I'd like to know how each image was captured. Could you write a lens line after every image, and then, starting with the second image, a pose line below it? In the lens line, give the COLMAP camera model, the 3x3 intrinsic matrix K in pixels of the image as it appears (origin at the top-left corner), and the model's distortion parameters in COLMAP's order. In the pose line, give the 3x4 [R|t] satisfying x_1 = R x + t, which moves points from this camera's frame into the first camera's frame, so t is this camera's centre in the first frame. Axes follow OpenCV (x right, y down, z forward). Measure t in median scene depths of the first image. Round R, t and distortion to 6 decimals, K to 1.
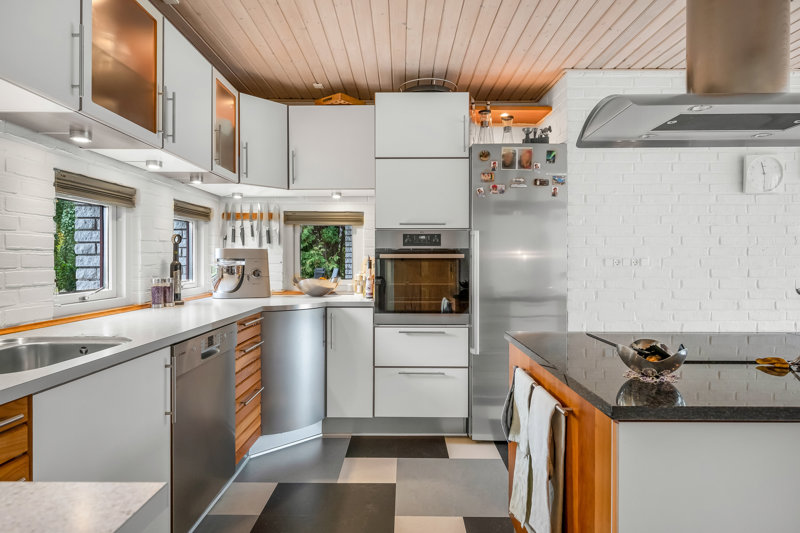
lens RADIAL K [[465.2, 0, 401.0], [0, 465.2, 264.0], [0, 0, 1]] dist [0.038287, 0.000368]
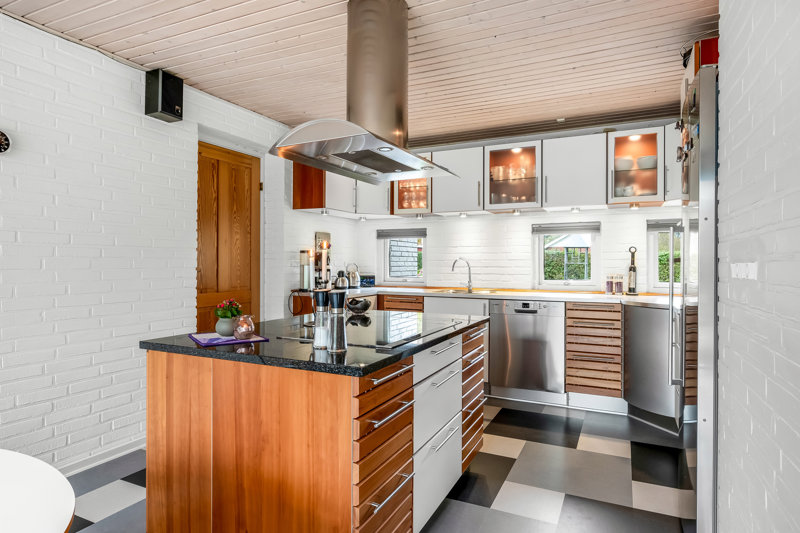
lens RADIAL K [[465.2, 0, 398.1], [0, 465.2, 262.4], [0, 0, 1]] dist [0.038287, 0.000368]
pose [[-0.429511, -0.001476, -0.903060, 1.130465], [-0.007715, 0.999968, 0.002035, -0.011479], [0.903029, 0.007842, -0.429509, 0.979249]]
